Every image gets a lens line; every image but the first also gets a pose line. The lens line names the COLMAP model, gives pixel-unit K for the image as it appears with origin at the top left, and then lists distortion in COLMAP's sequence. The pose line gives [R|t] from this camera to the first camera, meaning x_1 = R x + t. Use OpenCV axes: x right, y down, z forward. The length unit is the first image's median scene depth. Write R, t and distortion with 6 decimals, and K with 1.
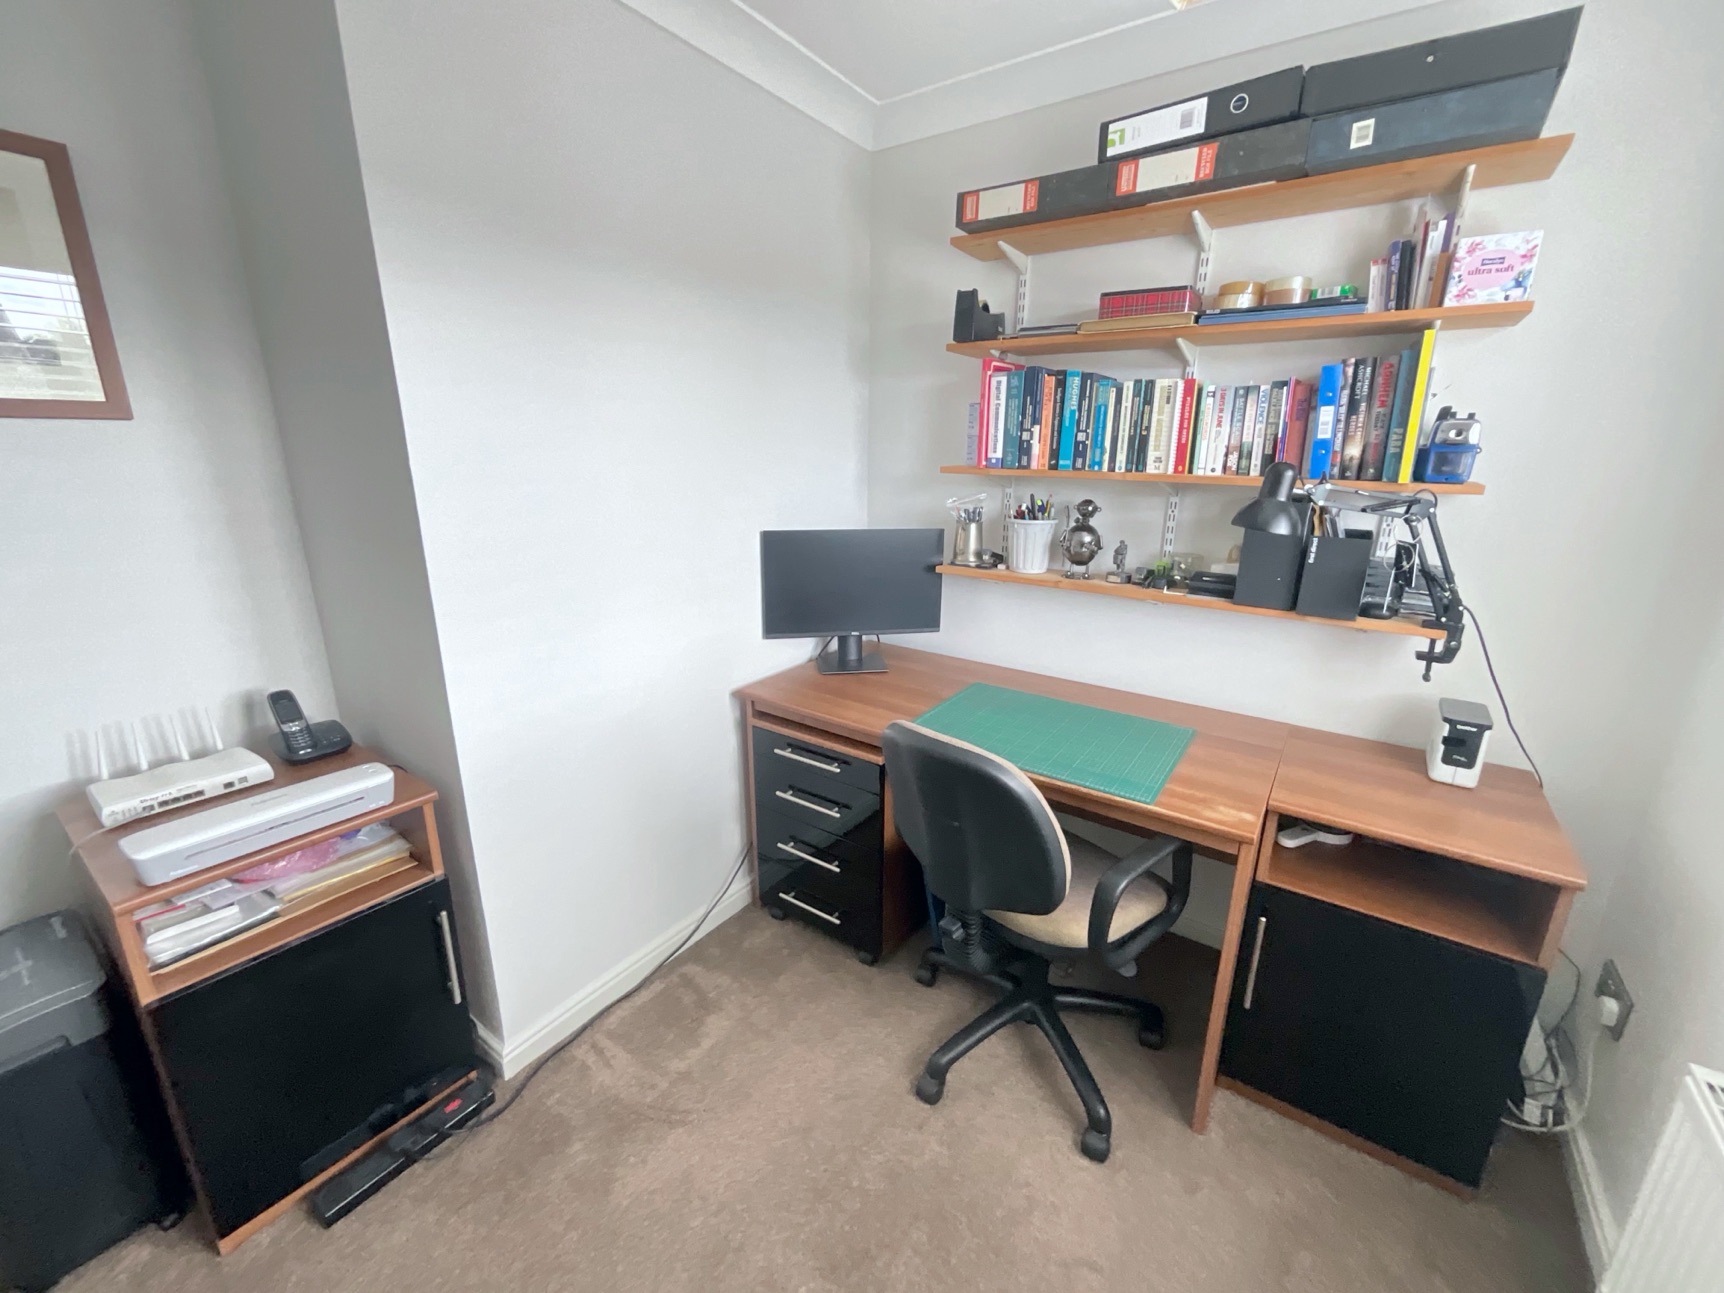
lens RADIAL K [[703.0, 0, 862.4], [0, 703.0, 647.5], [0, 0, 1]] dist [-0.002616, 0.002615]
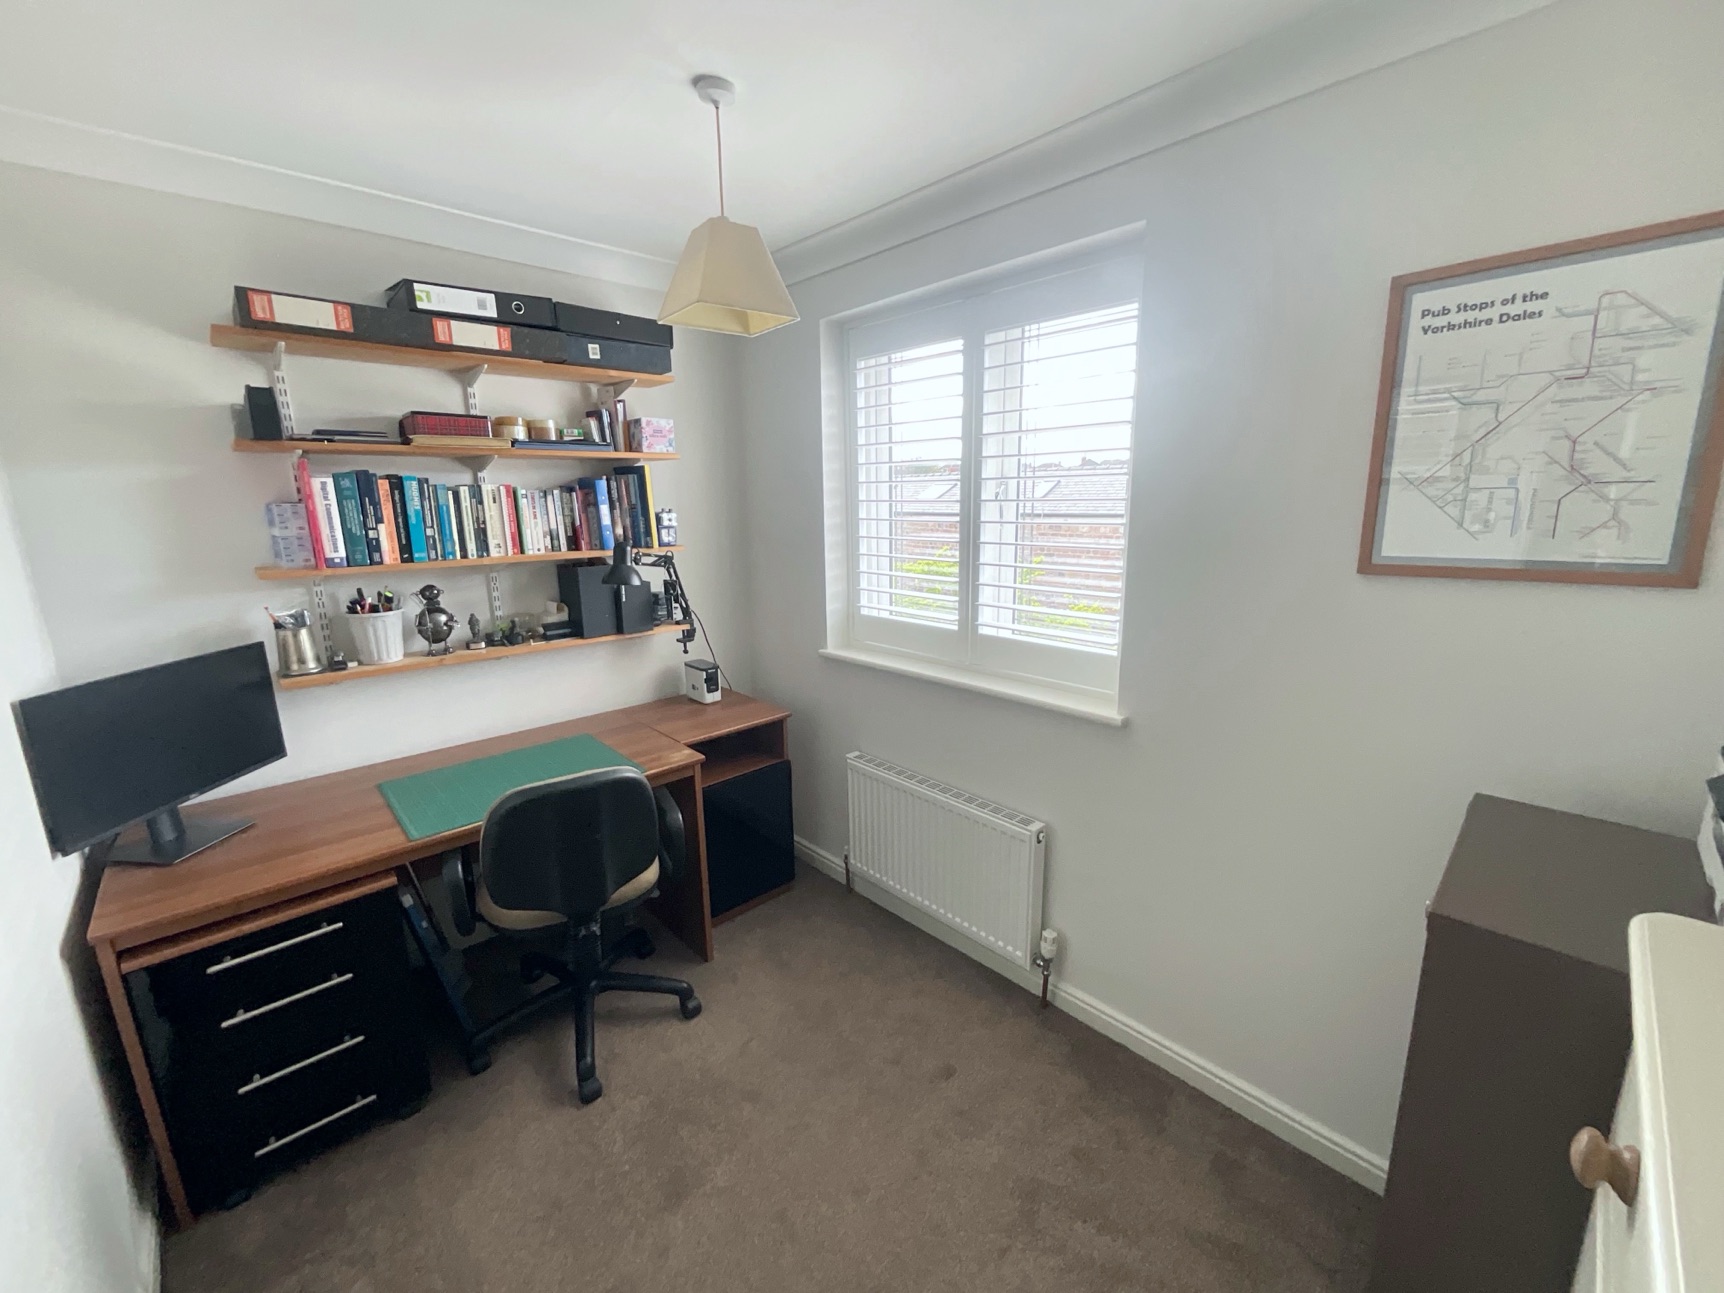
lens RADIAL K [[703.0, 0, 862.4], [0, 703.0, 647.5], [0, 0, 1]] dist [-0.002616, 0.002615]
pose [[0.198436, -0.225764, 0.953758, -0.686057], [0.285395, 0.944251, 0.164135, -0.111728], [-0.937642, 0.239628, 0.251805, 0.103900]]
